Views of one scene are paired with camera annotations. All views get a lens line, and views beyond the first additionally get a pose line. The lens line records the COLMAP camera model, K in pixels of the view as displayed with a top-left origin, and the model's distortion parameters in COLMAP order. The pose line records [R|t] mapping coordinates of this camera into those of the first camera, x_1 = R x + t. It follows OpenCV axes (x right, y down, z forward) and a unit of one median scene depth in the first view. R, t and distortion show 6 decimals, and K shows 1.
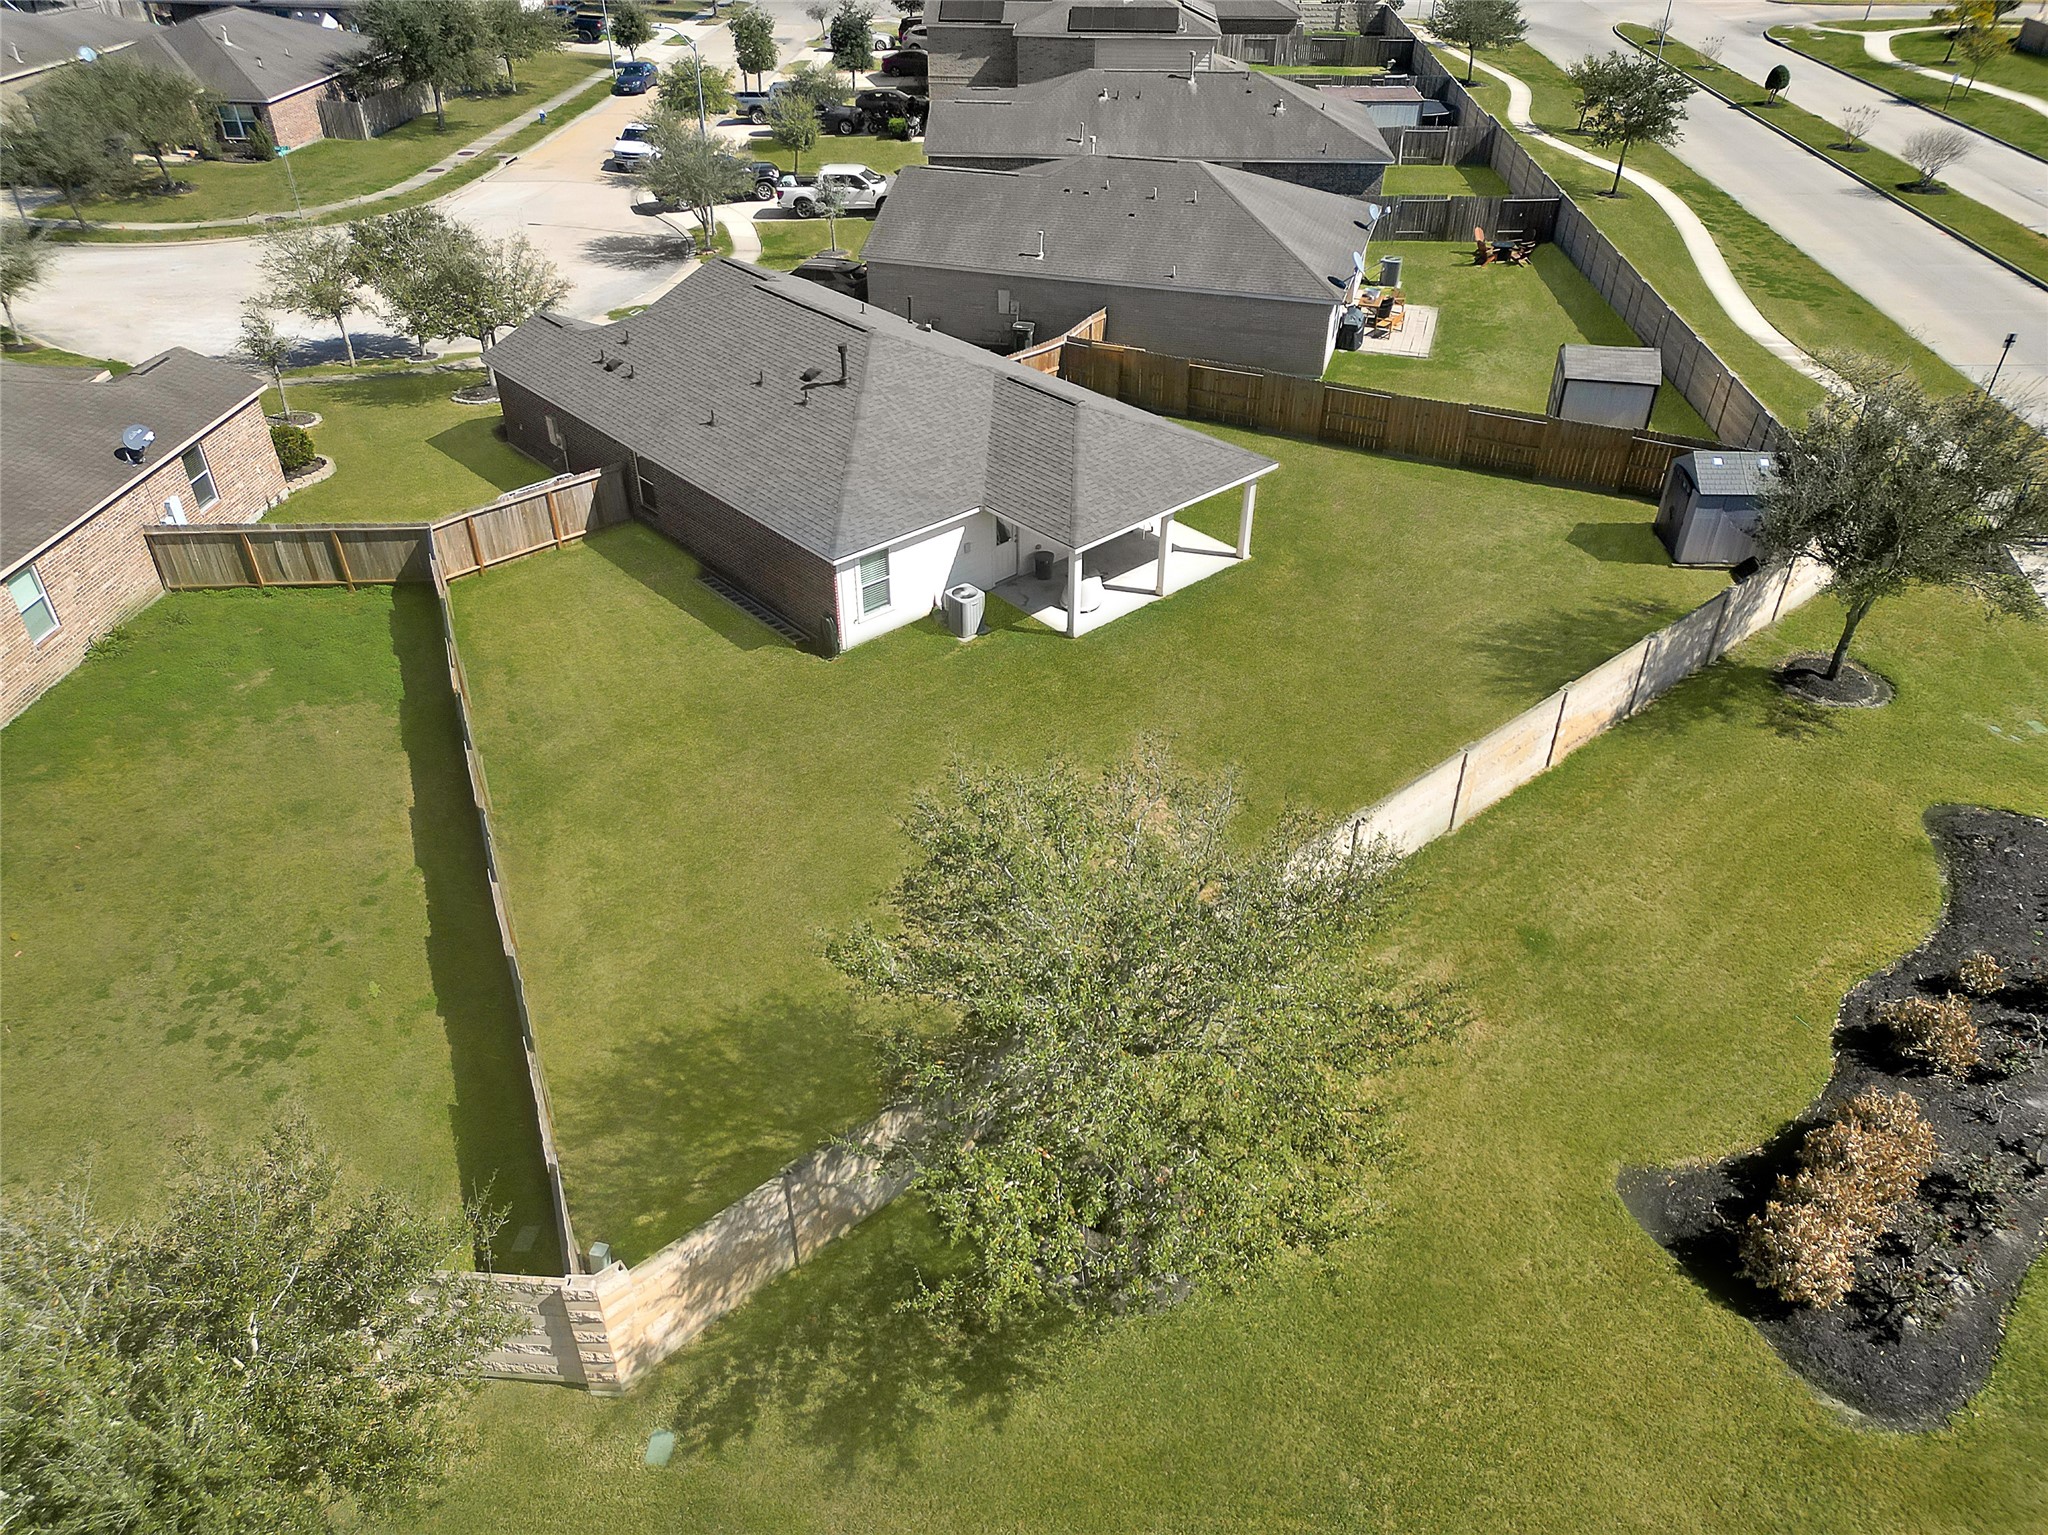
lens RADIAL K [[1421.5, 0, 1034.4], [0, 1421.5, 779.2], [0, 0, 1]] dist [0.070581, -0.058654]
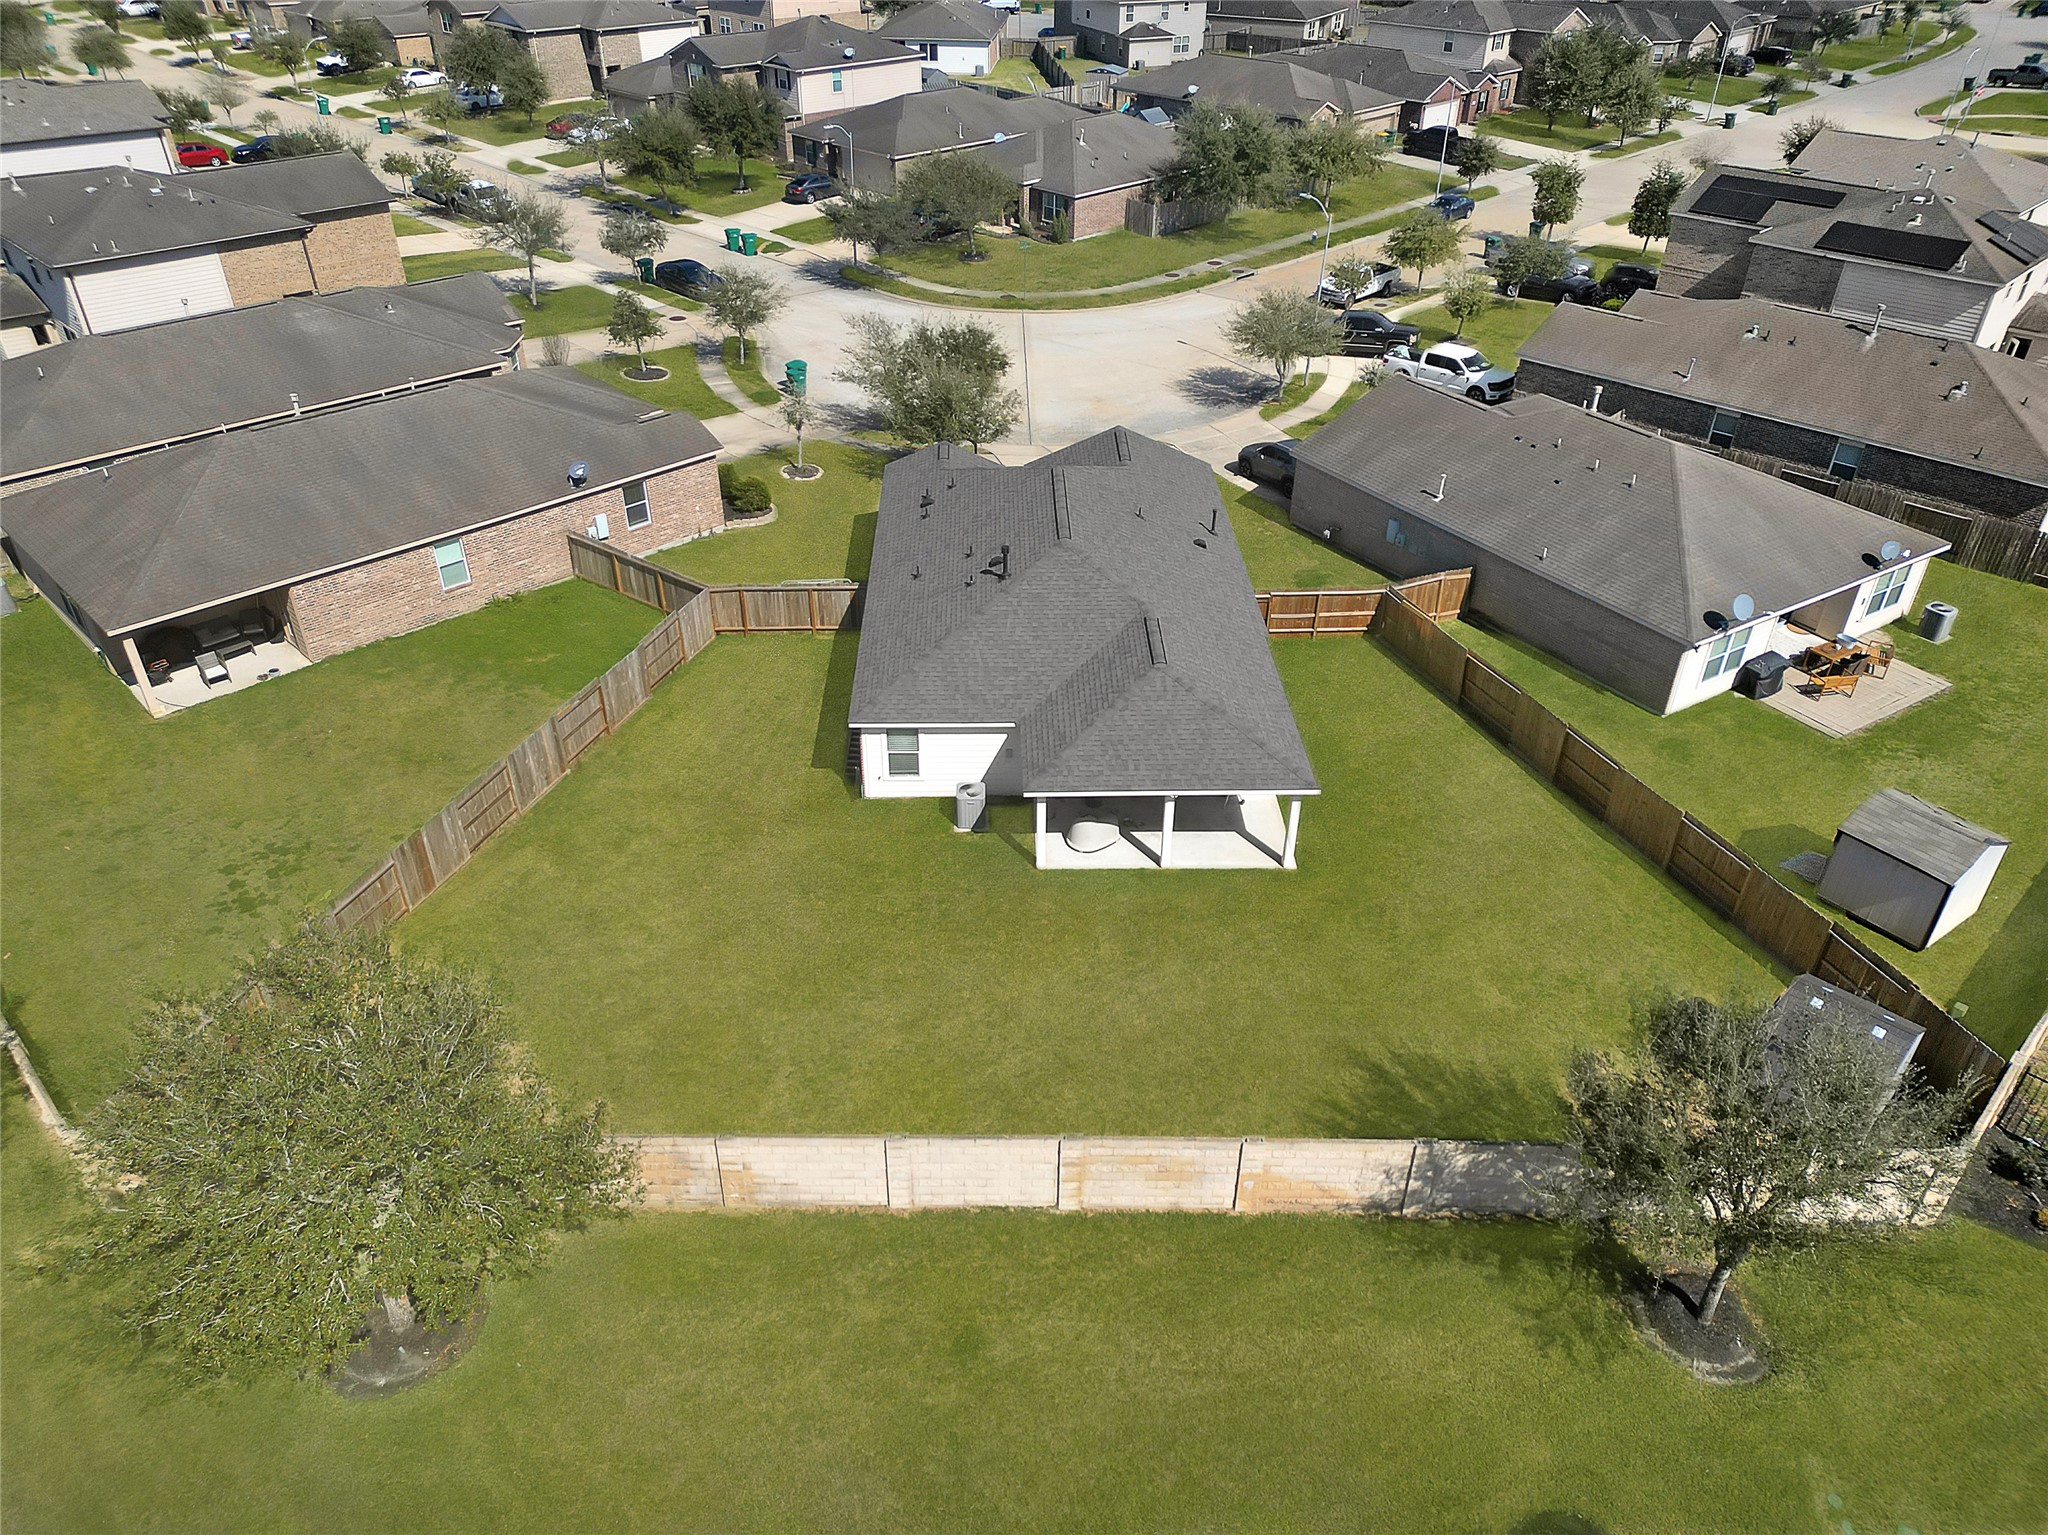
lens RADIAL K [[1456.2, 0, 1024.0], [0, 1456.2, 767.5], [0, 0, 1]] dist [0.071124, -0.070154]
pose [[0.752830, 0.363027, -0.549053, 0.506553], [-0.385129, 0.919403, 0.079831, -0.218712], [0.533782, 0.151357, 0.831966, 0.086173]]
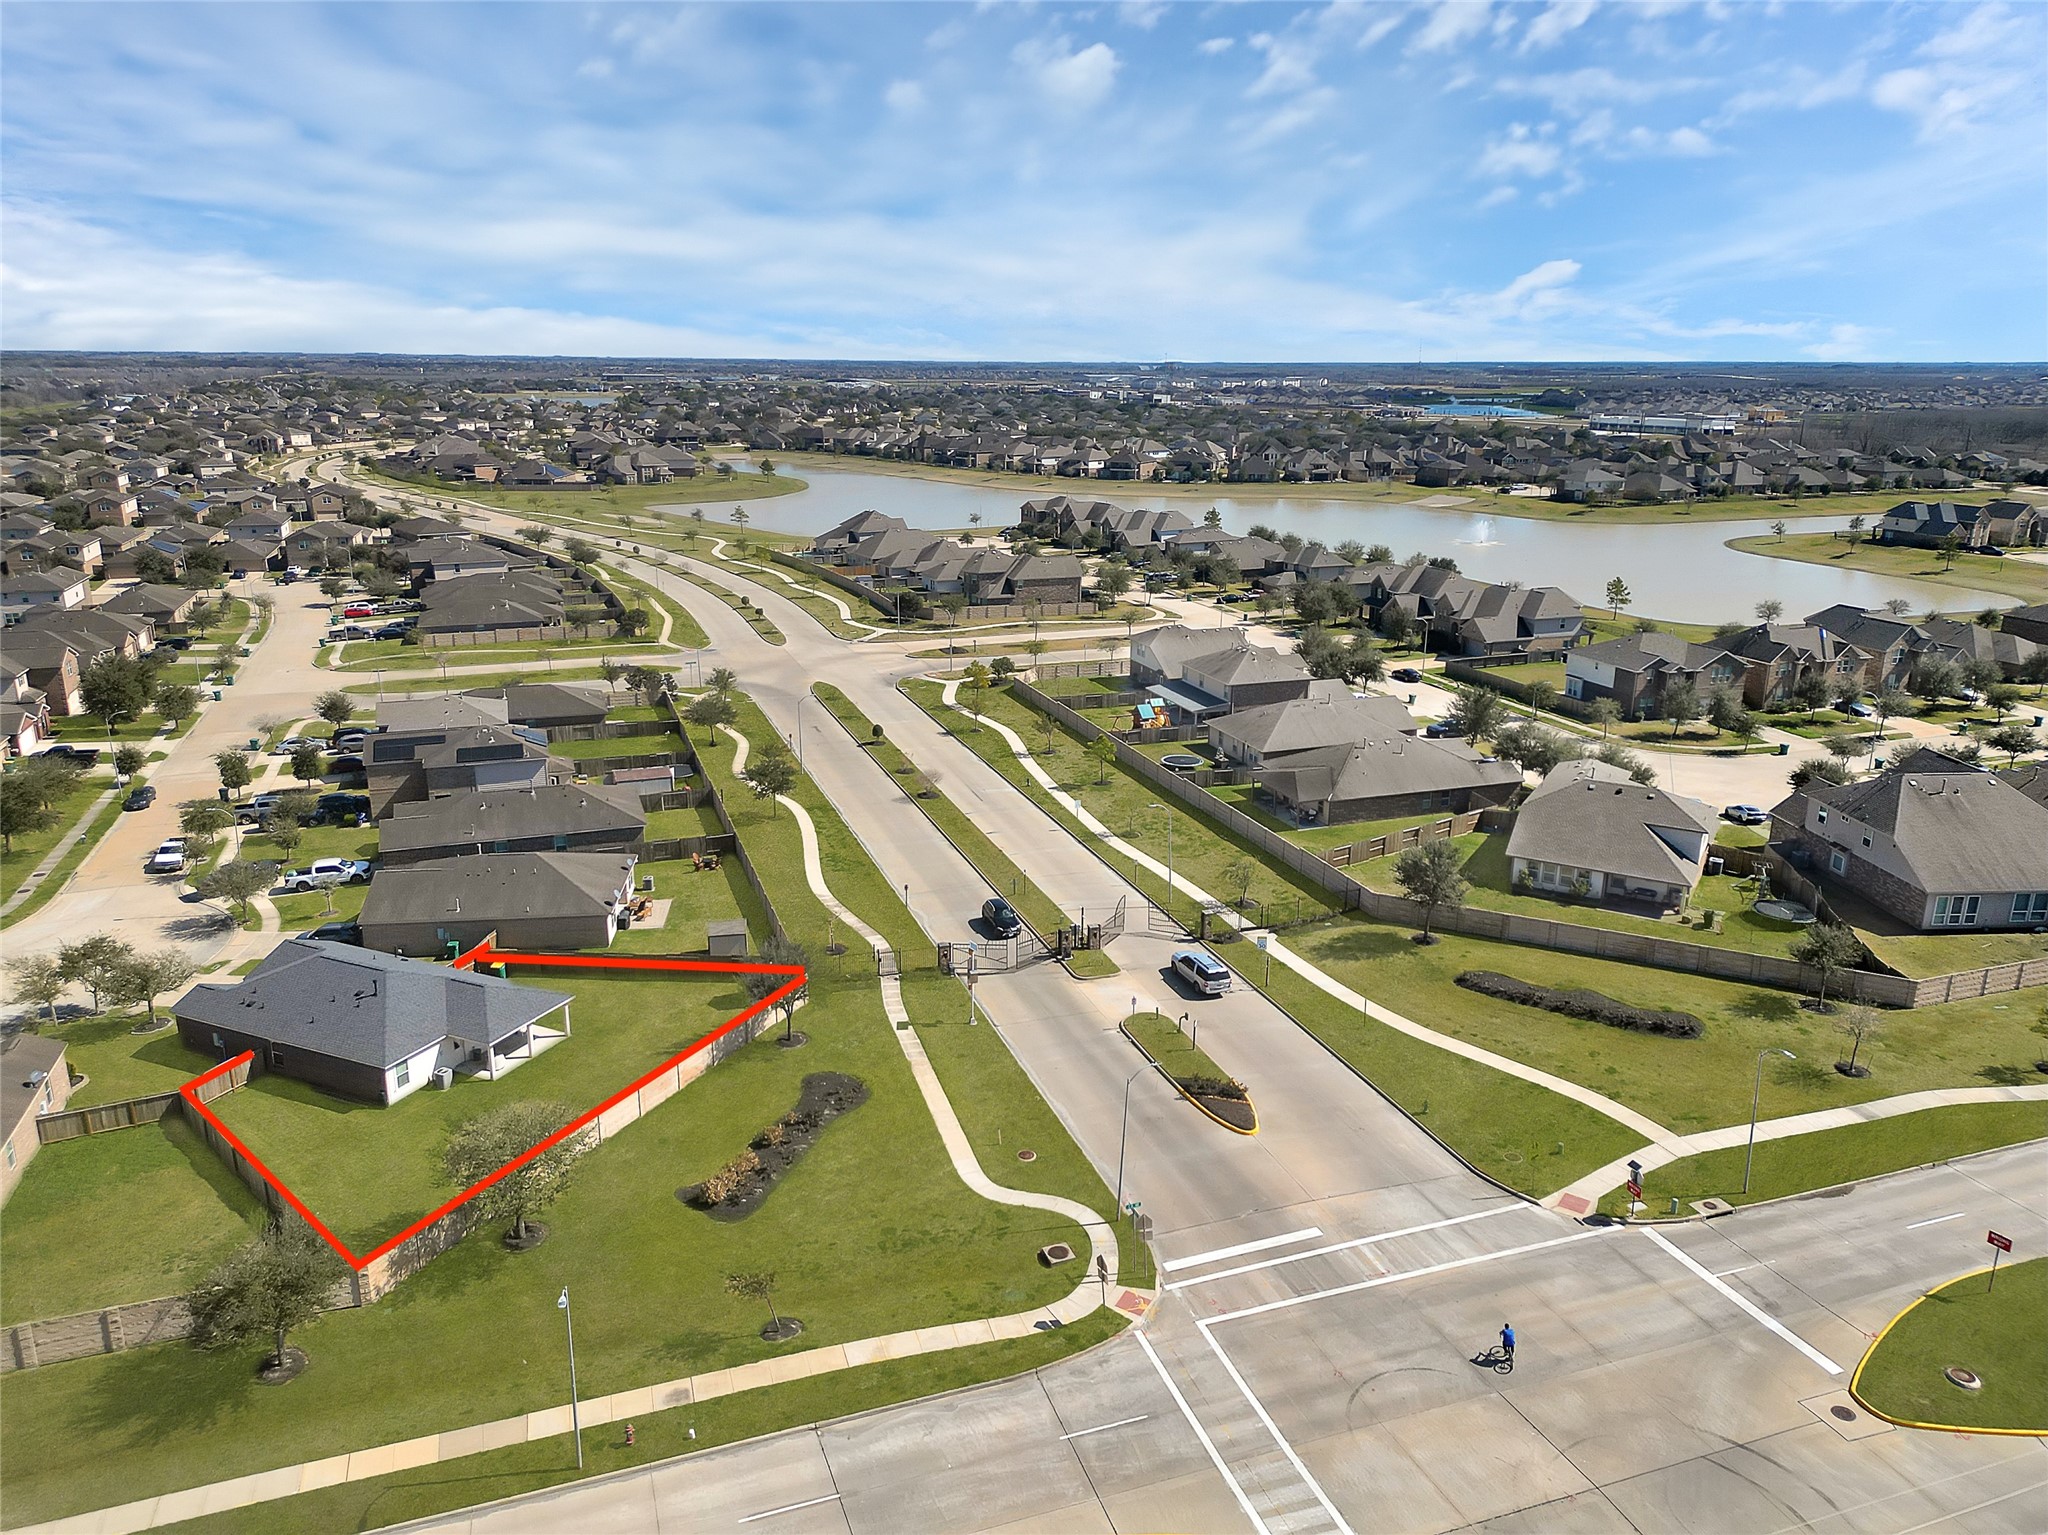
lens RADIAL K [[1421.5, 0, 1034.4], [0, 1421.5, 779.2], [0, 0, 1]] dist [0.070581, -0.058654]
pose [[0.917211, -0.112160, 0.382288, -0.005070], [0.229281, 0.933329, -0.276275, 0.271420], [-0.325813, 0.341054, 0.881775, -1.438251]]
